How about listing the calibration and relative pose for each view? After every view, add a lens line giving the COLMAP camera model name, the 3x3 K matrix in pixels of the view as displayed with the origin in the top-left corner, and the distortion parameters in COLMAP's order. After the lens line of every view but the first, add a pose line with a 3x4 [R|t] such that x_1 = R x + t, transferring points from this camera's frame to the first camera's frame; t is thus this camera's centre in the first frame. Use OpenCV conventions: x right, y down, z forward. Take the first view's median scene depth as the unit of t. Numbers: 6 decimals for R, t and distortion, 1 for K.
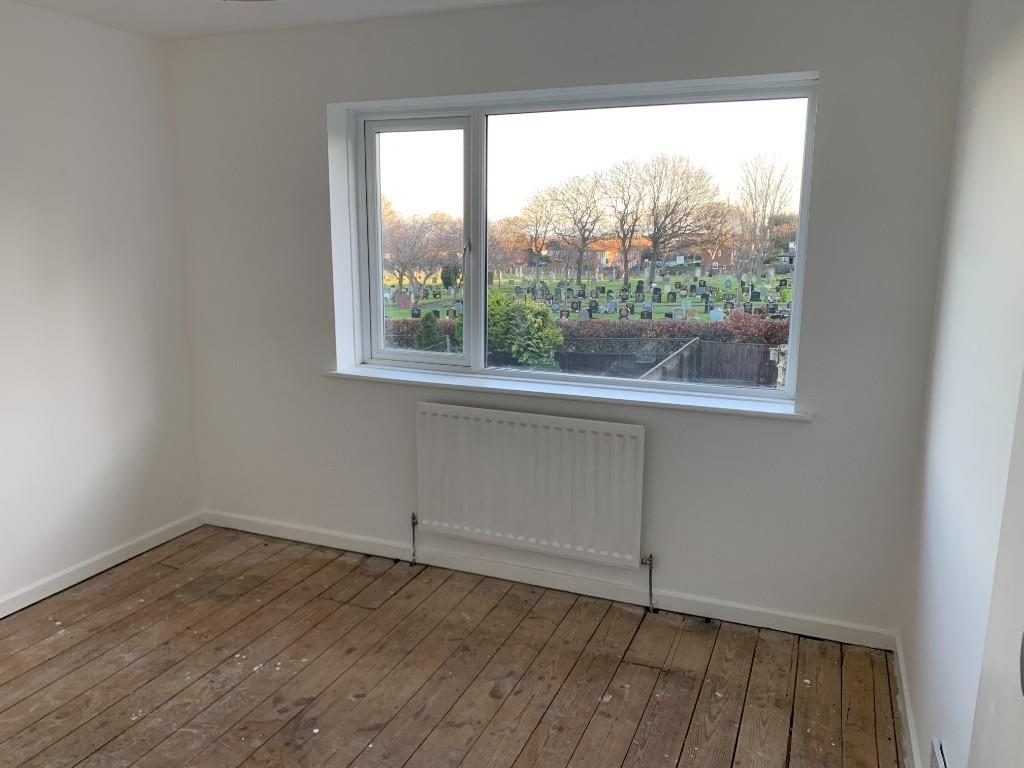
lens RADIAL K [[779.9, 0, 509.7], [0, 779.9, 387.0], [0, 0, 1]] dist [0.031445, 0.007605]
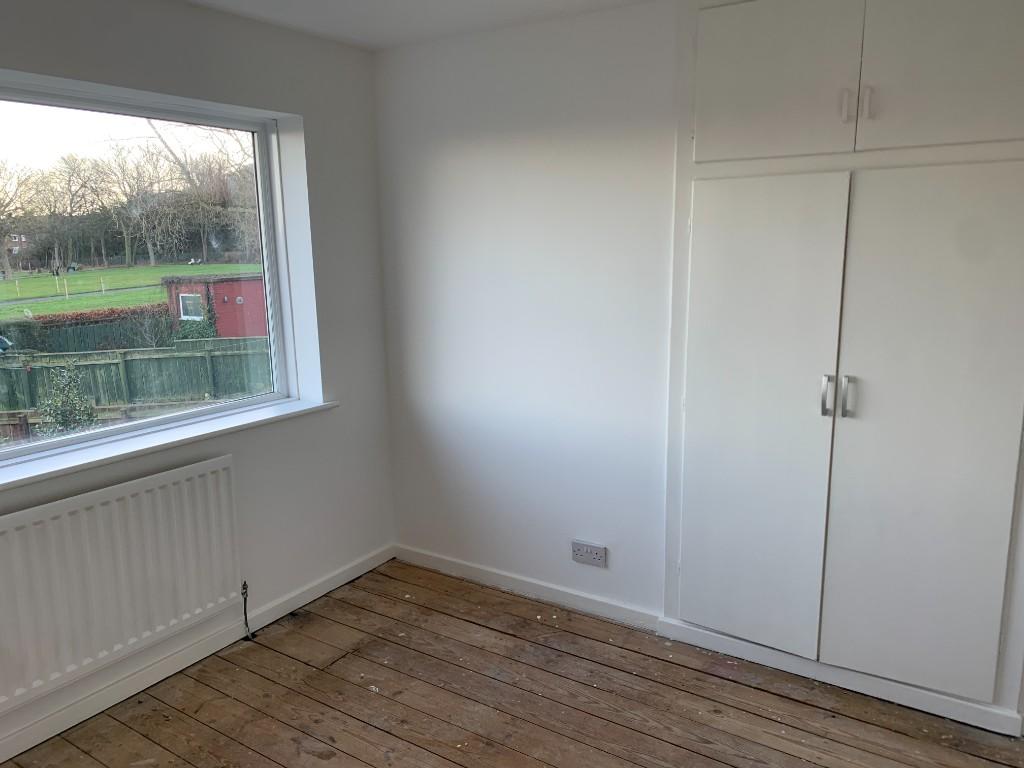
lens RADIAL K [[779.9, 0, 507.5], [0, 779.9, 382.9], [0, 0, 1]] dist [0.031445, 0.007605]
pose [[0.201165, -0.194914, 0.959969, -0.680375], [0.199770, 0.967570, 0.154595, -0.118142], [-0.958970, 0.160674, 0.233579, 0.438869]]
